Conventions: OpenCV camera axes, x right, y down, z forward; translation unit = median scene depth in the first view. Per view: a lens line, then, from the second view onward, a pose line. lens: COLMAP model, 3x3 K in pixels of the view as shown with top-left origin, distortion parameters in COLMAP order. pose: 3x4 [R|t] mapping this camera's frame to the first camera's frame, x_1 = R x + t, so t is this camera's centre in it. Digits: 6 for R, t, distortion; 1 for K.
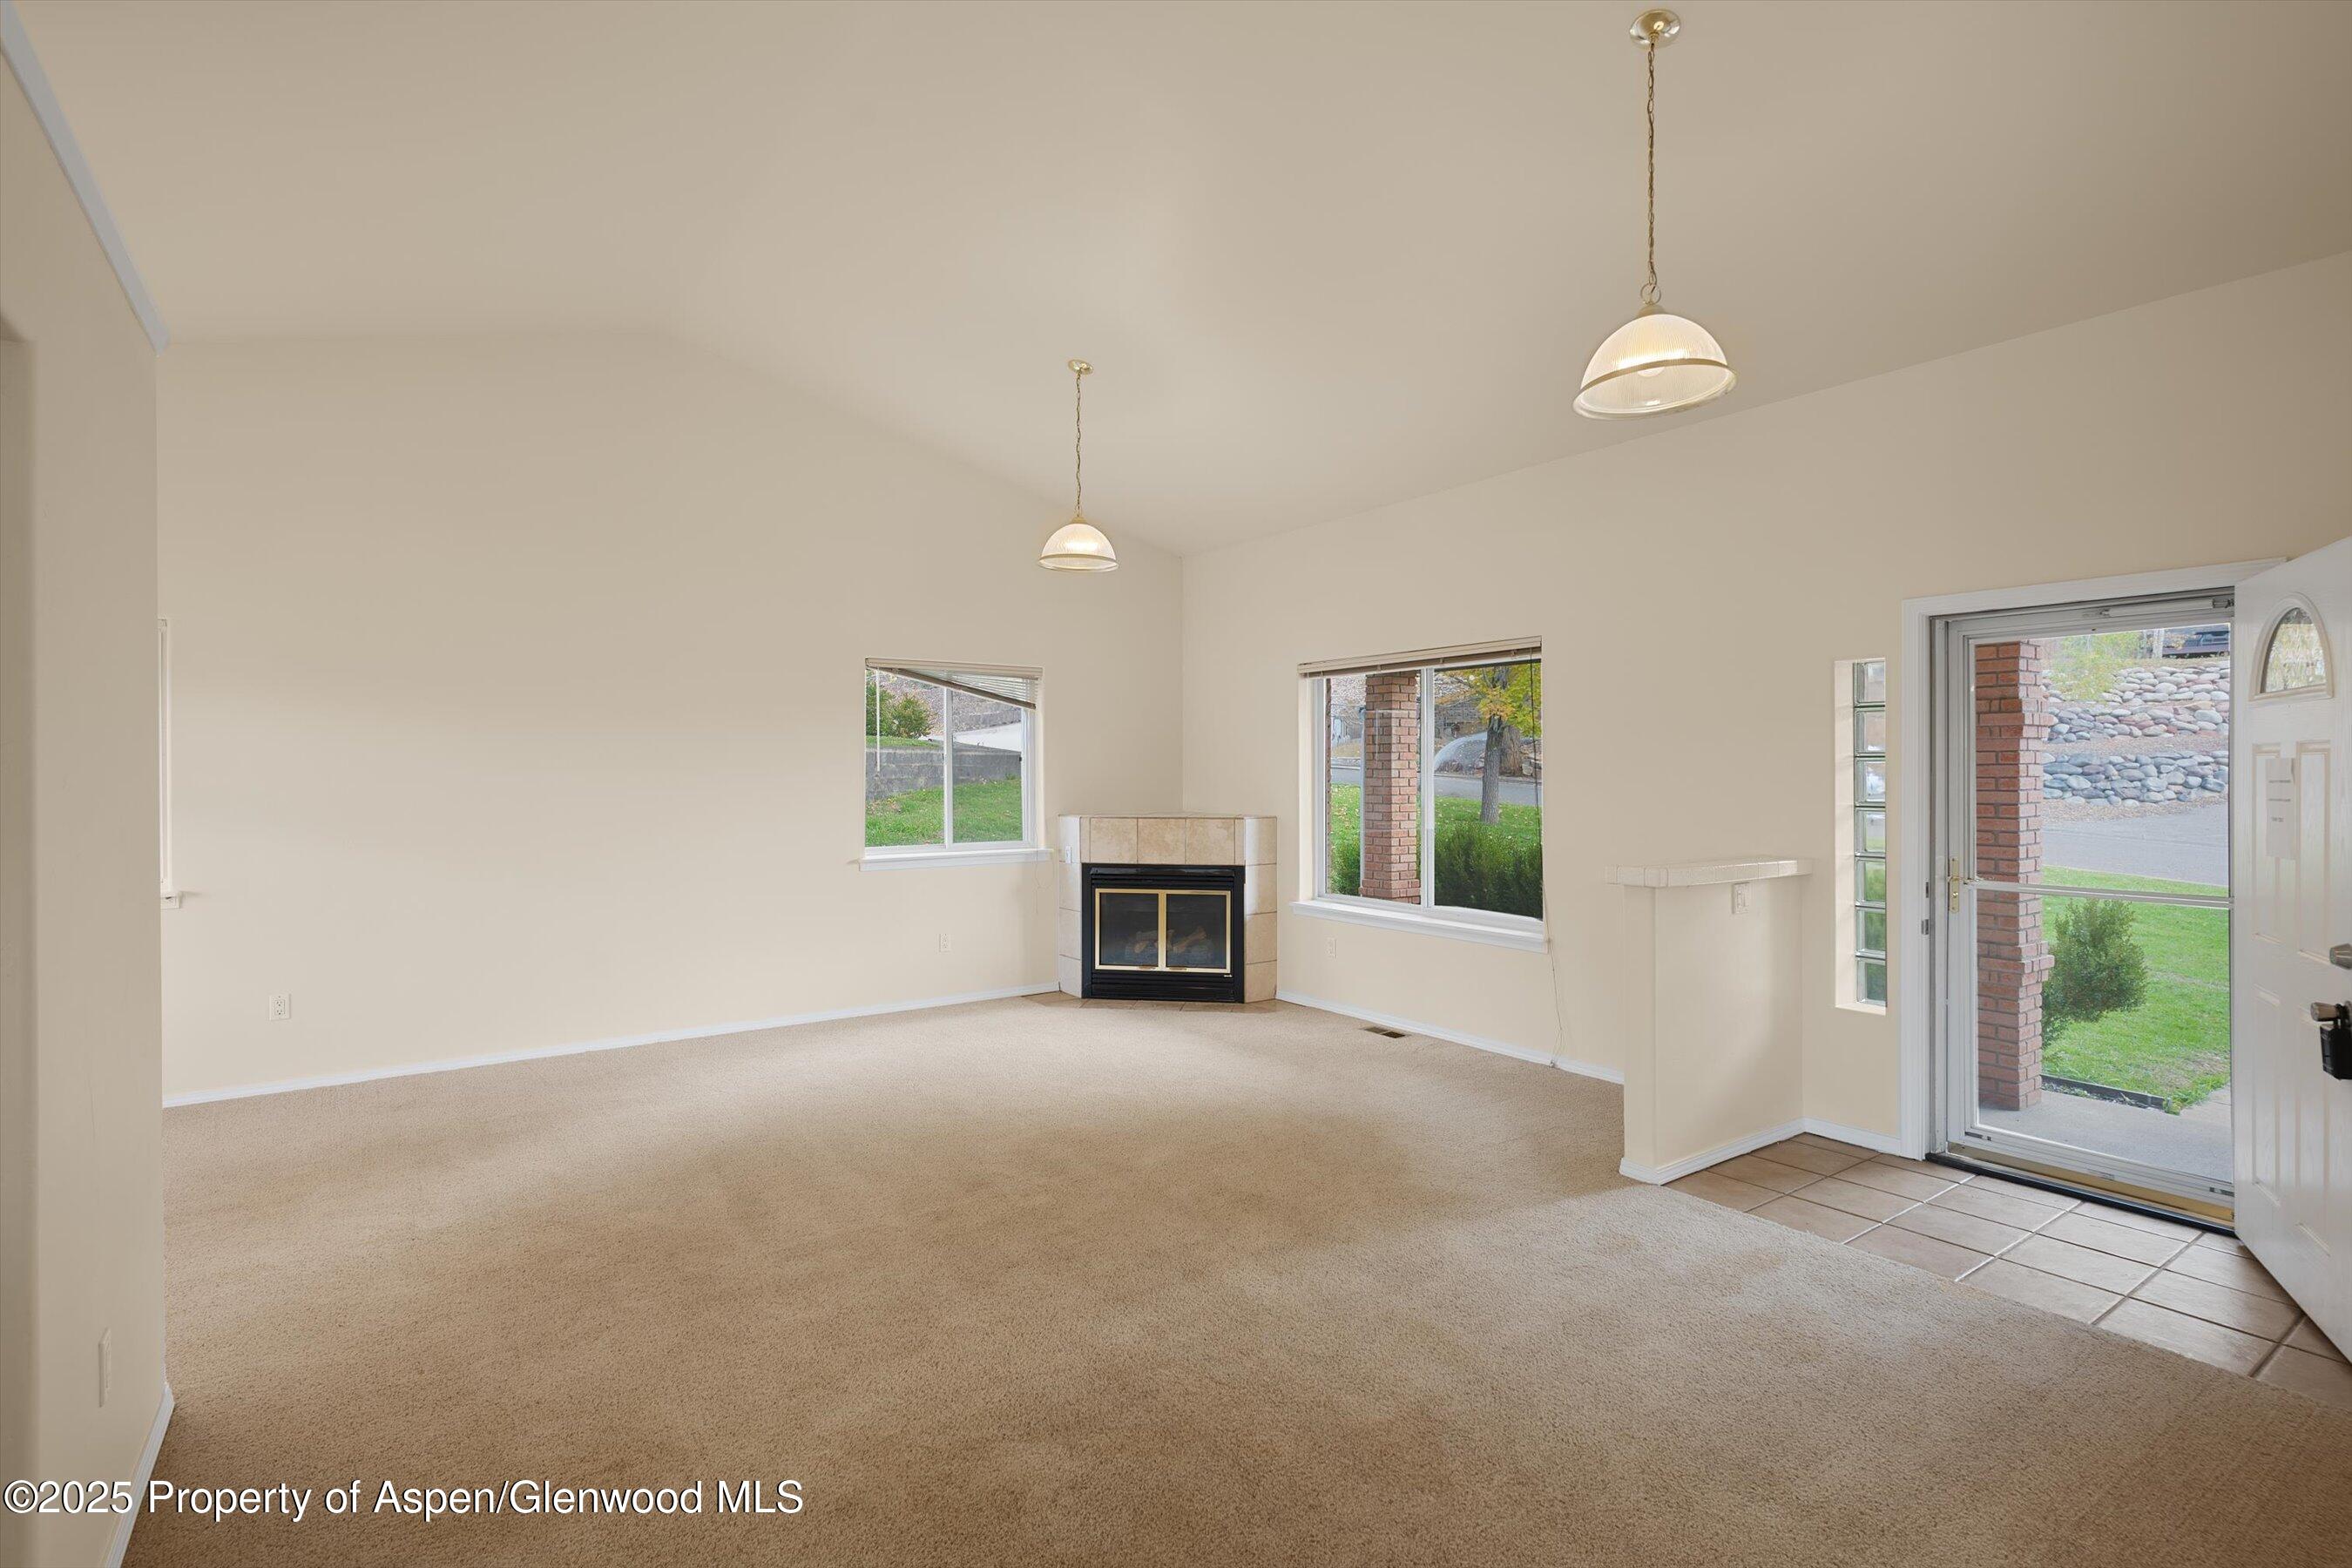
lens RADIAL K [[1137.9, 0, 1160.8], [0, 1137.9, 785.2], [0, 0, 1]] dist [-0.001910, 0.003338]
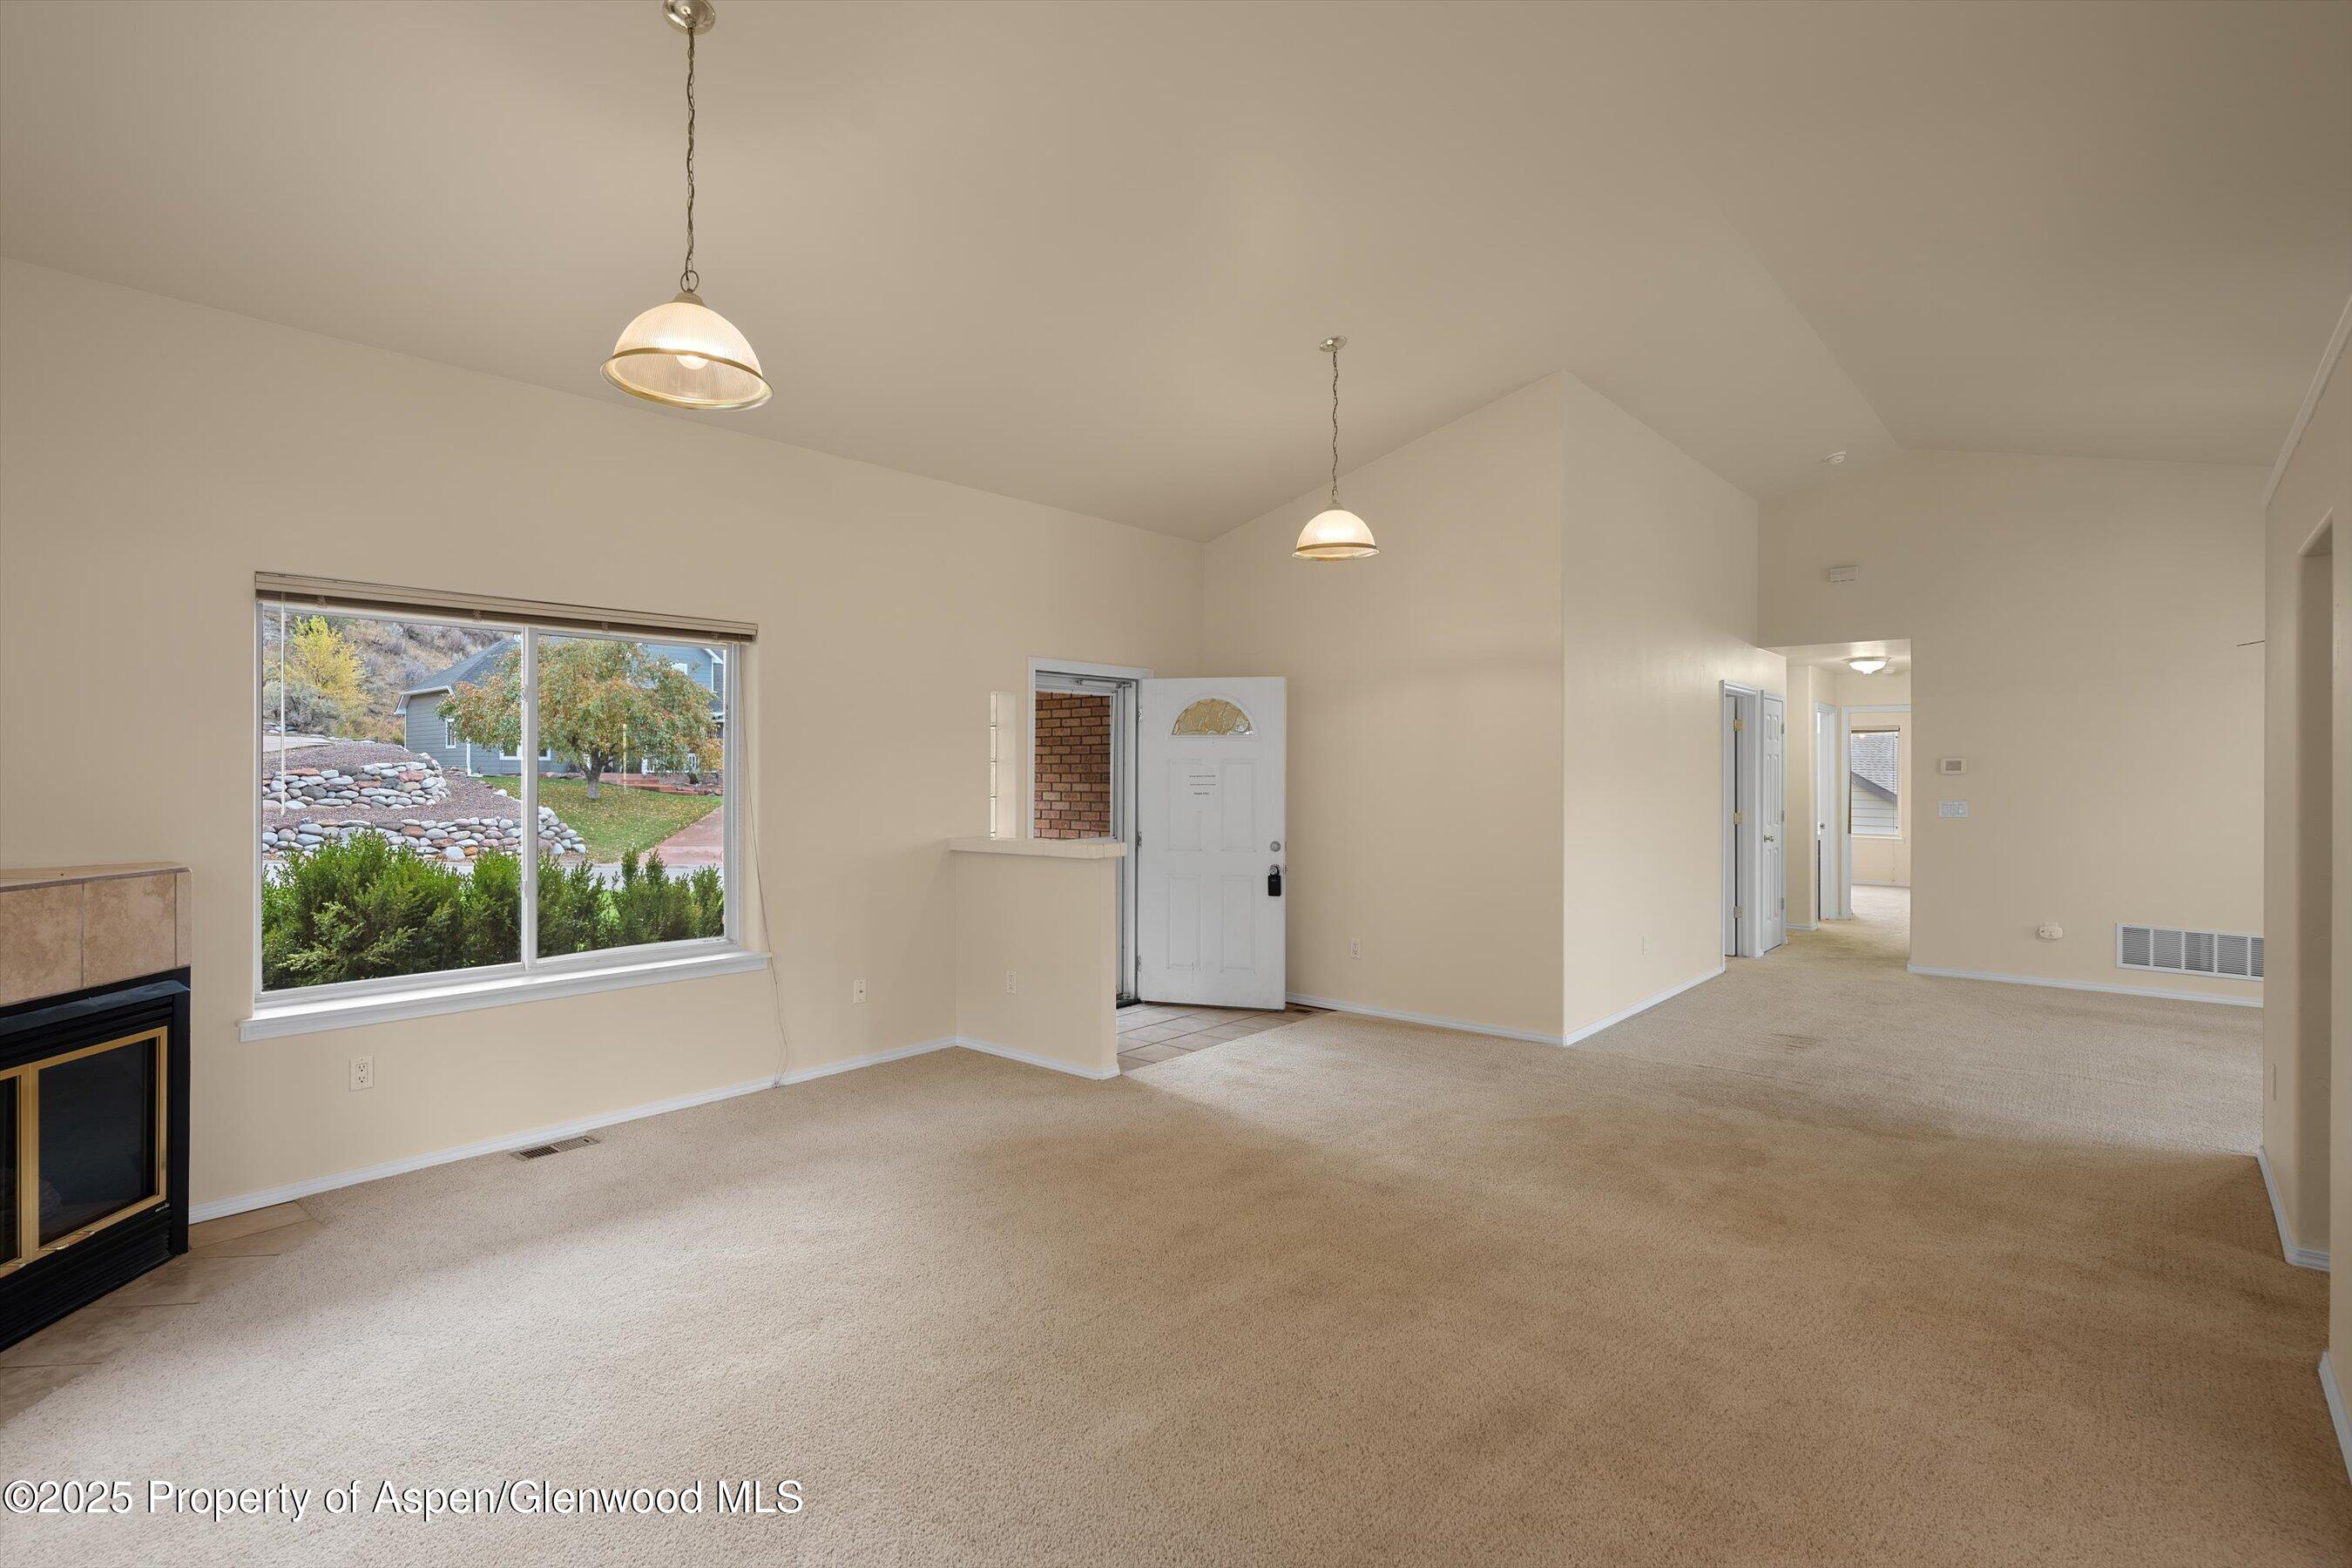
lens RADIAL K [[1135.8, 0, 1162.7], [0, 1135.8, 764.7], [0, 0, 1]] dist [-0.000943, -0.000112]
pose [[-0.243841, 0.012811, 0.969731, -0.507076], [0.022199, 0.999724, -0.007625, -0.002959], [-0.969561, 0.019668, -0.244059, 0.722135]]
